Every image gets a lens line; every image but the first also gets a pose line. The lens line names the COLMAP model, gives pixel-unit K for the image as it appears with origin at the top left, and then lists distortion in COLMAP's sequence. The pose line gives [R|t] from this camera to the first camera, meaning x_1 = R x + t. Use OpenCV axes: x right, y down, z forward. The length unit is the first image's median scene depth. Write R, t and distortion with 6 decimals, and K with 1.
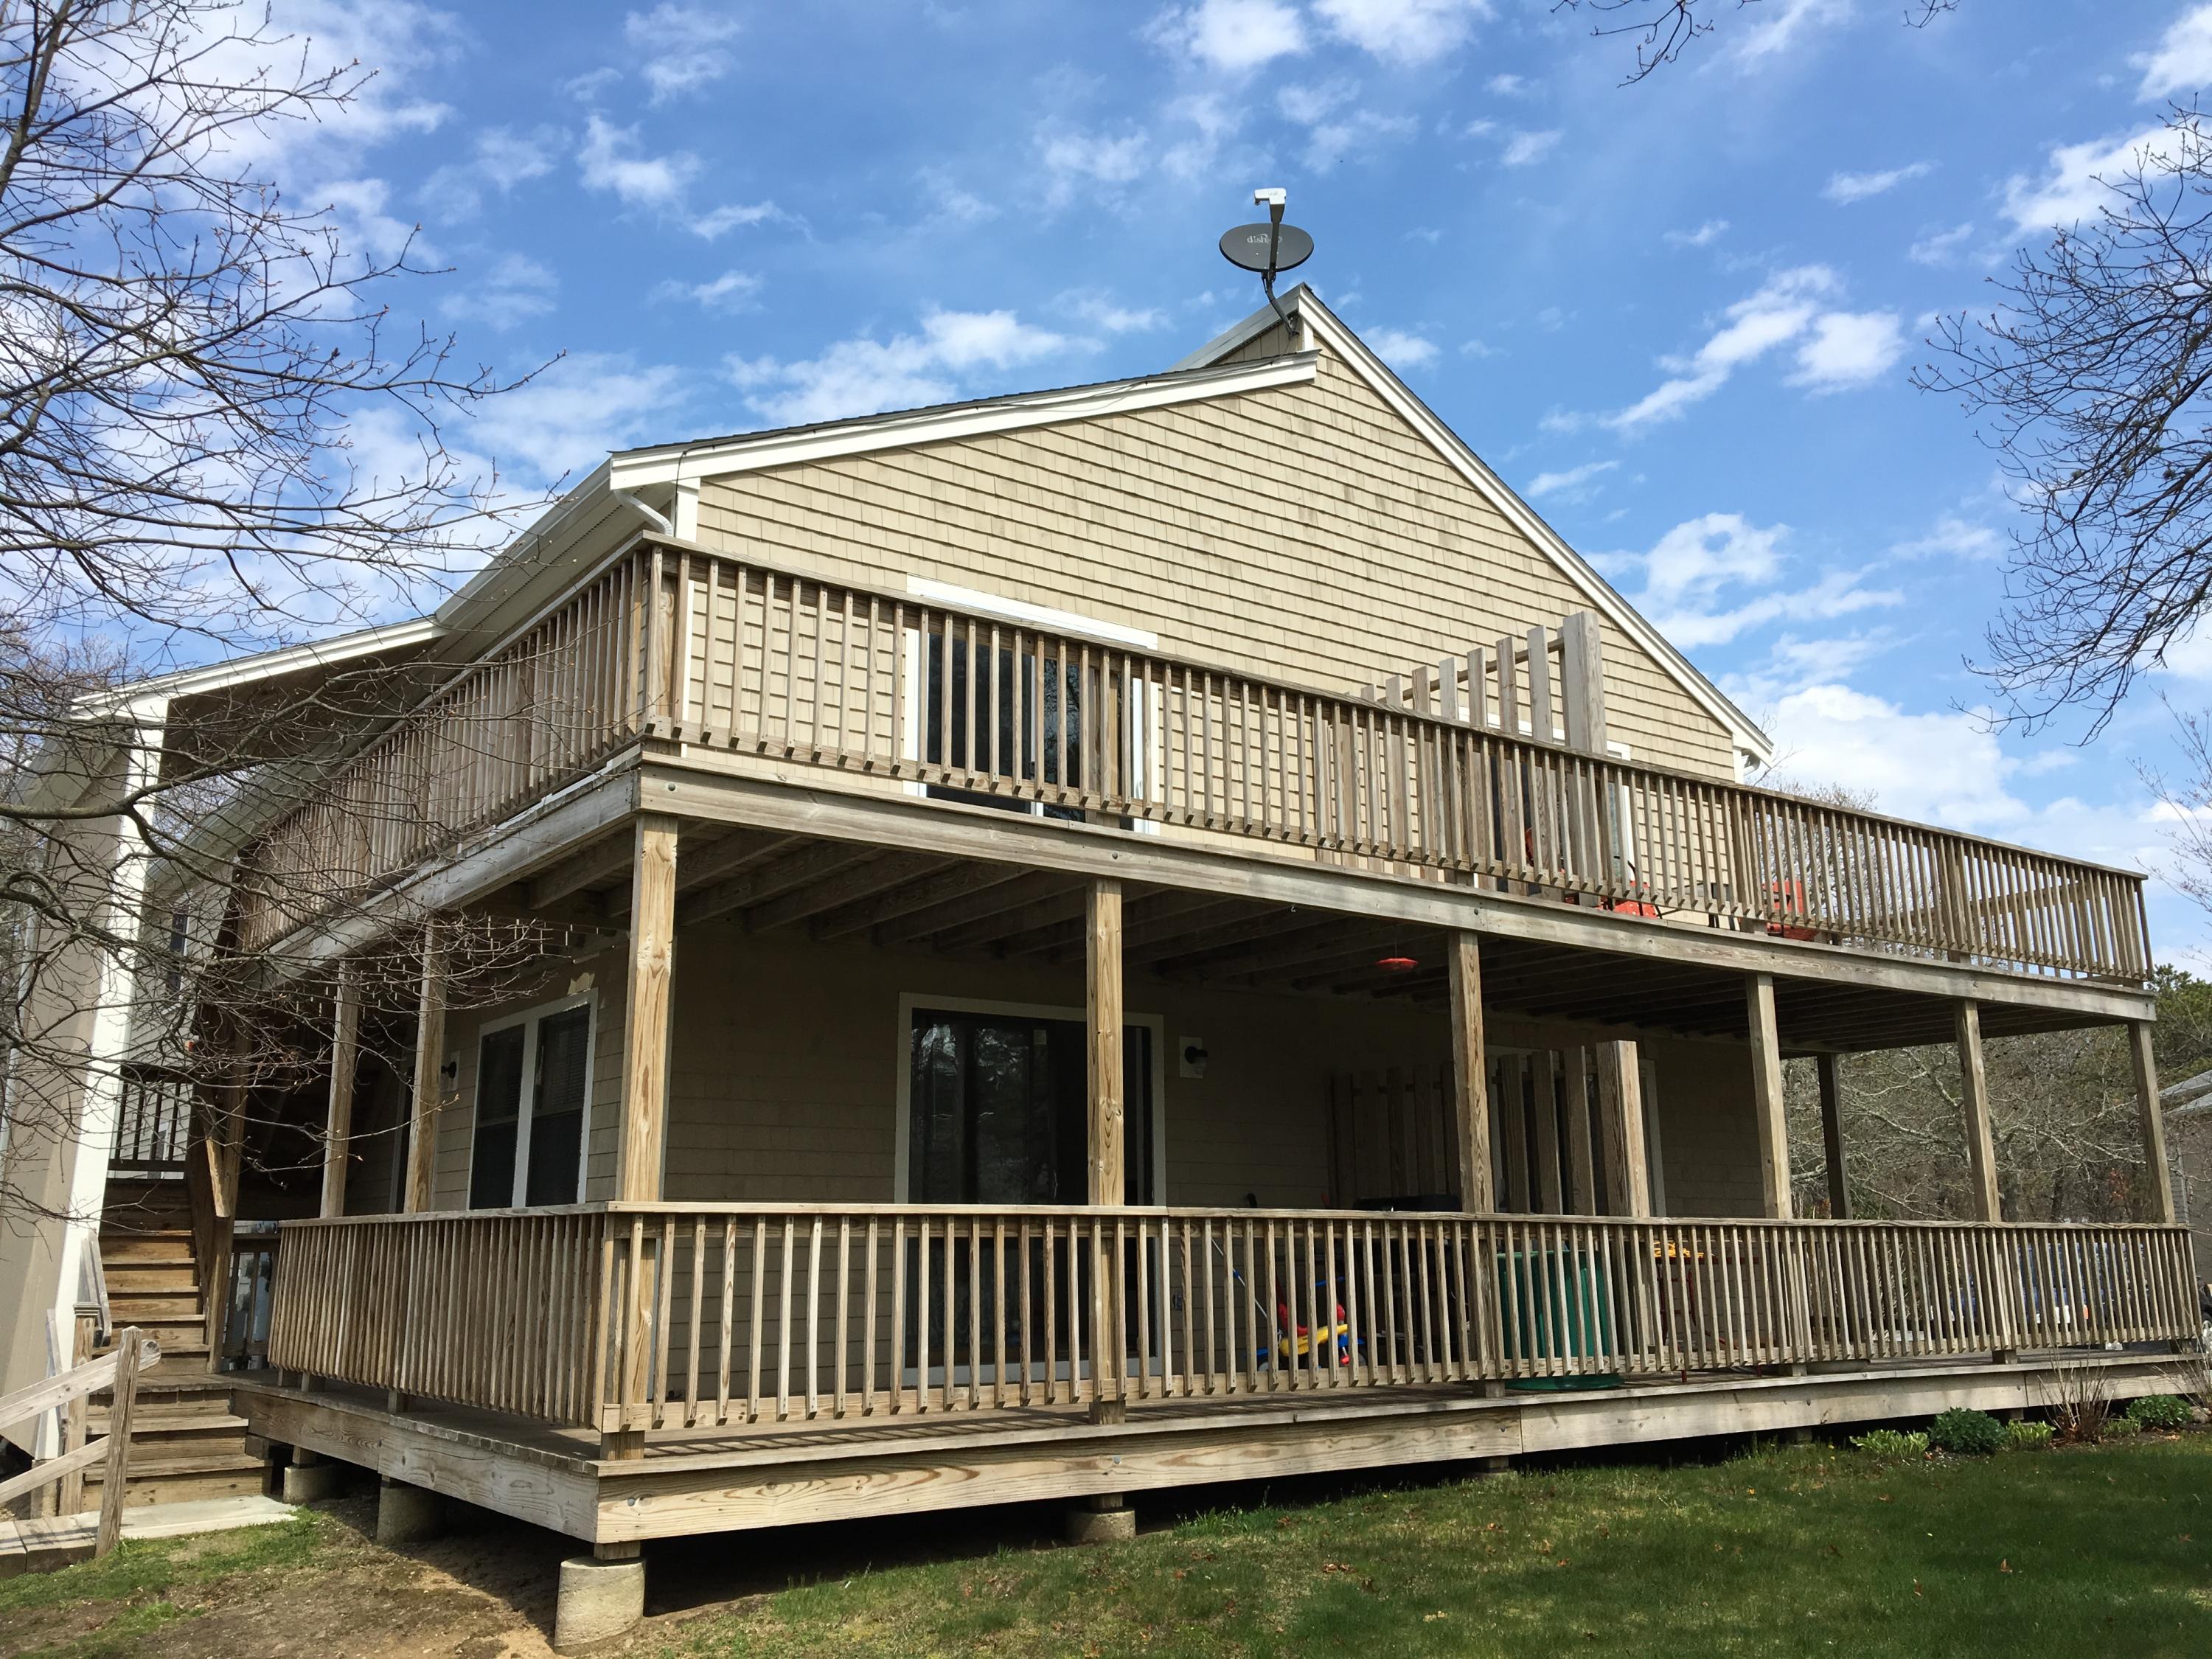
lens RADIAL K [[1855.2, 0, 1087.1], [0, 1855.2, 829.4], [0, 0, 1]] dist [0.080649, -0.118531]
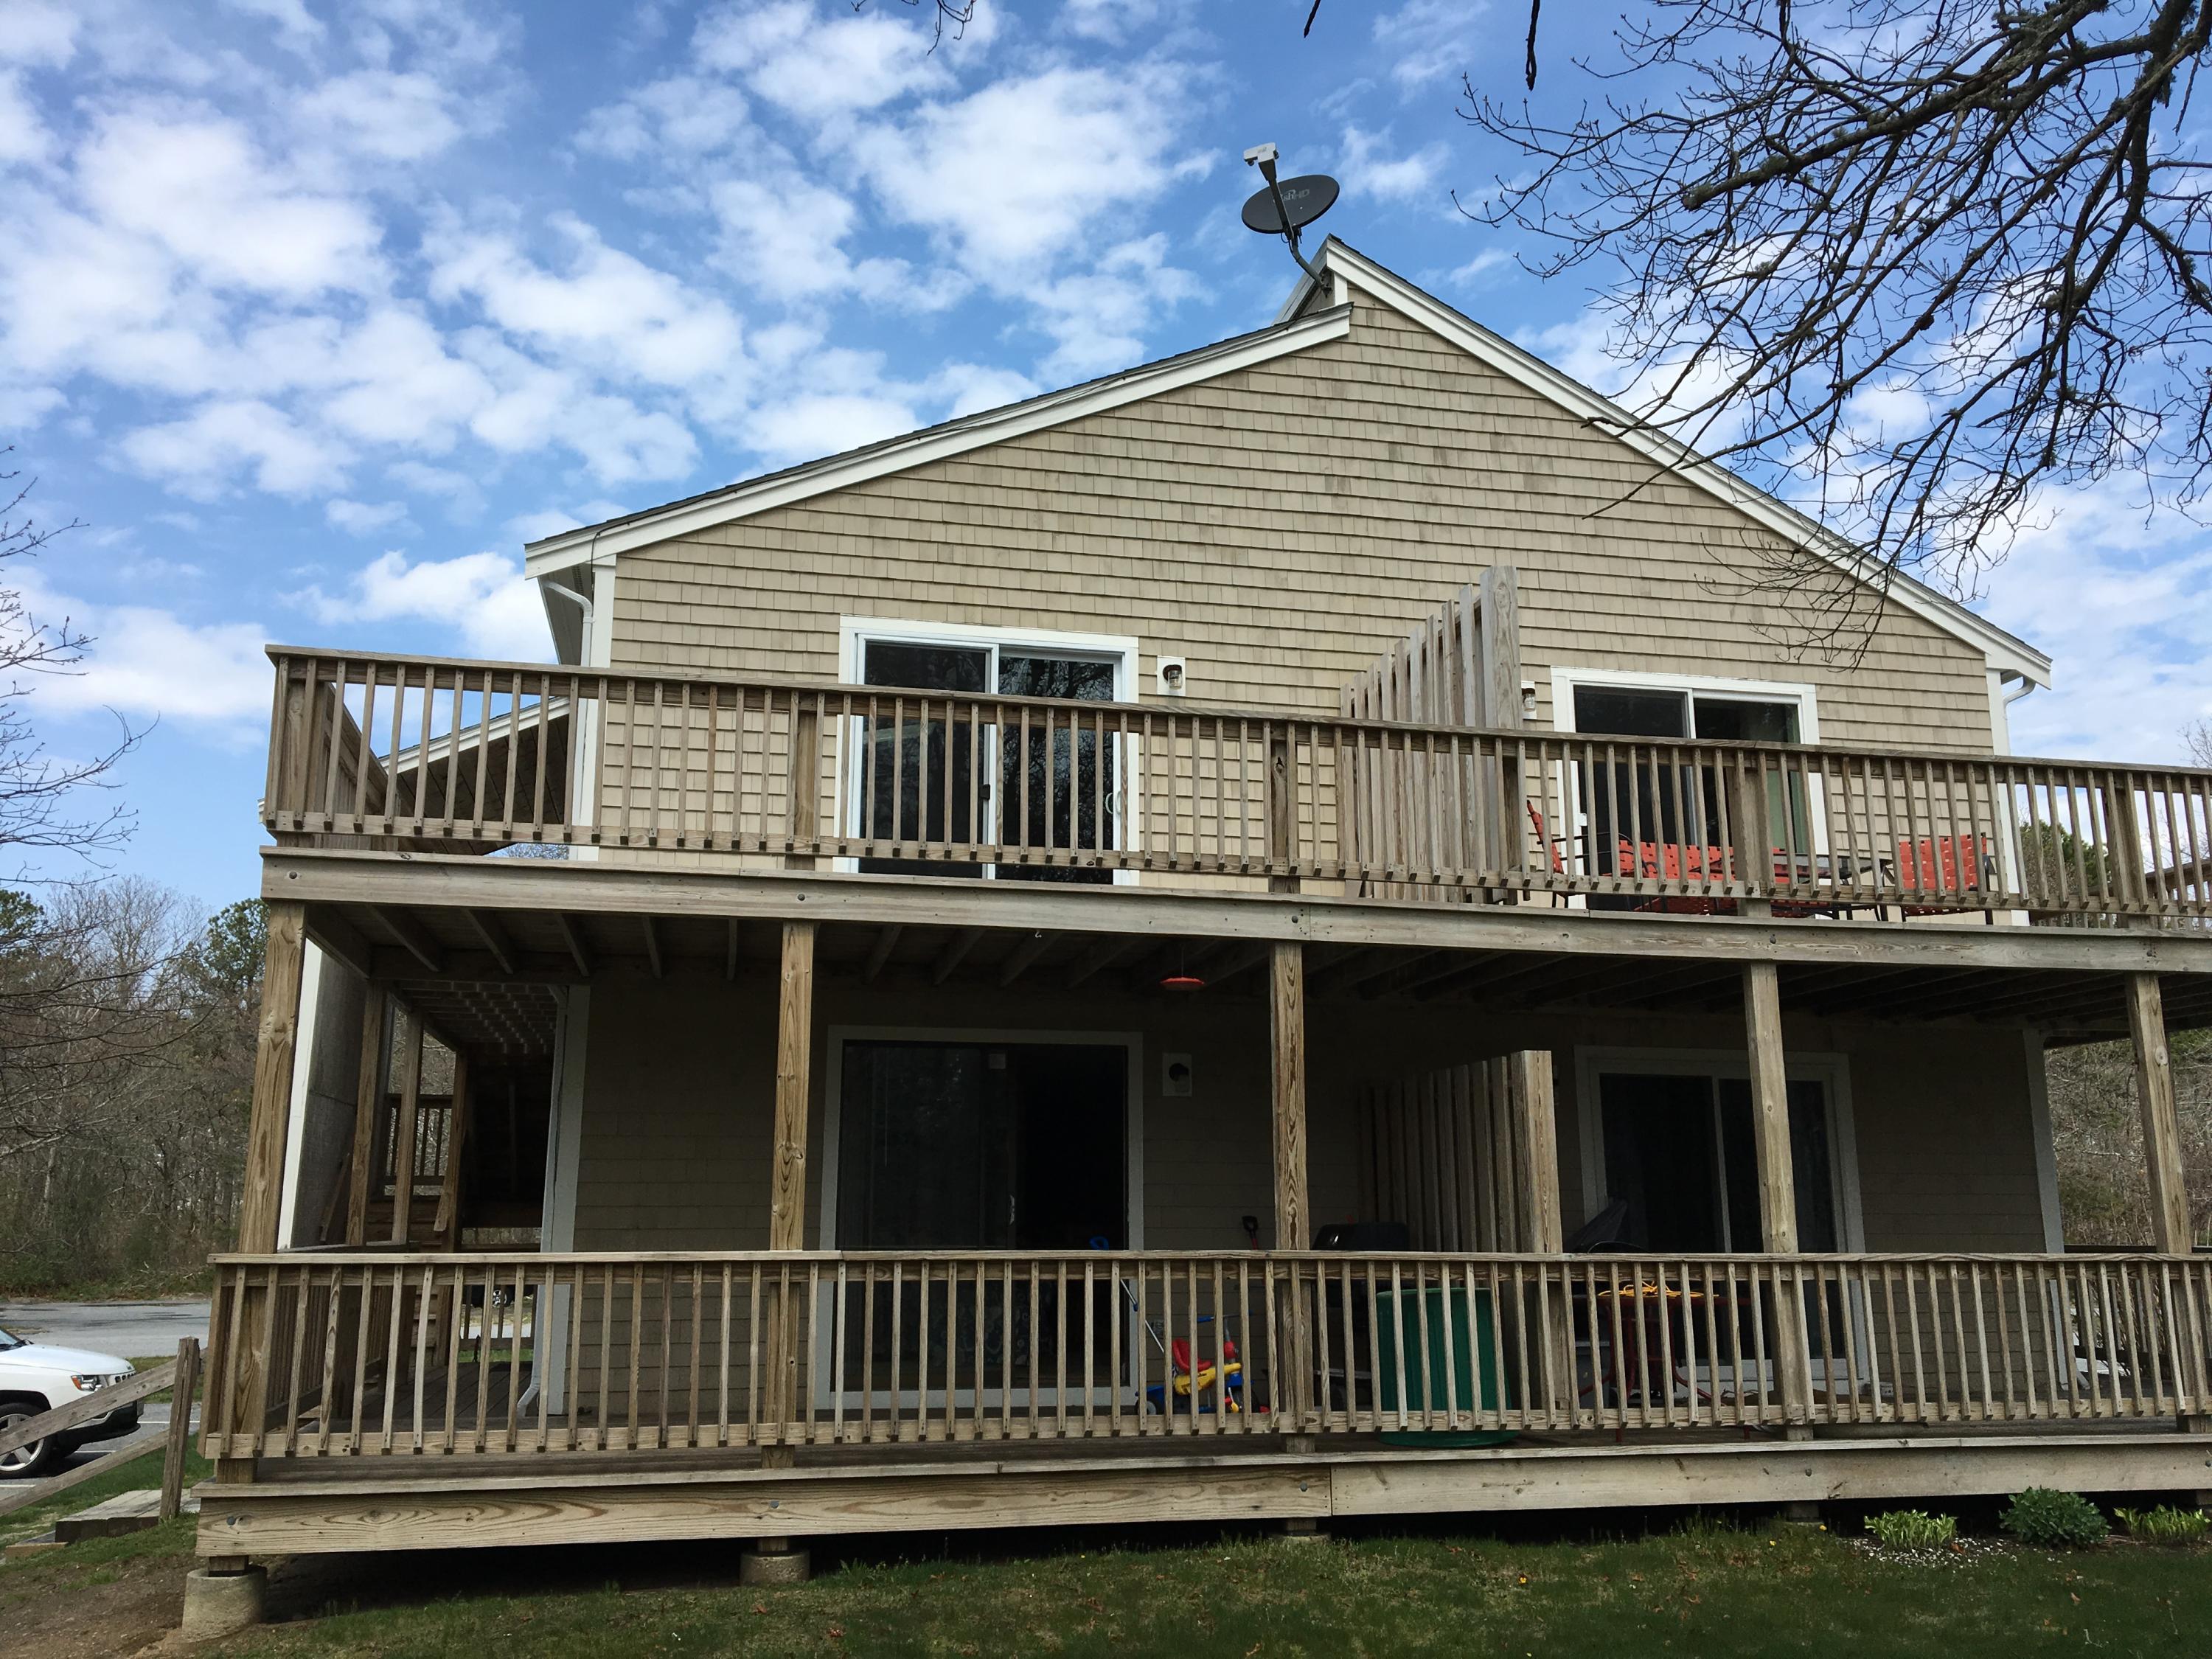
lens RADIAL K [[1855.2, 0, 1098.2], [0, 1855.2, 830.7], [0, 0, 1]] dist [0.080649, -0.118531]
pose [[0.917777, -0.077071, -0.389545, 0.450902], [0.082518, 0.996586, -0.002759, -0.004632], [0.388428, -0.029612, 0.921003, 0.114801]]
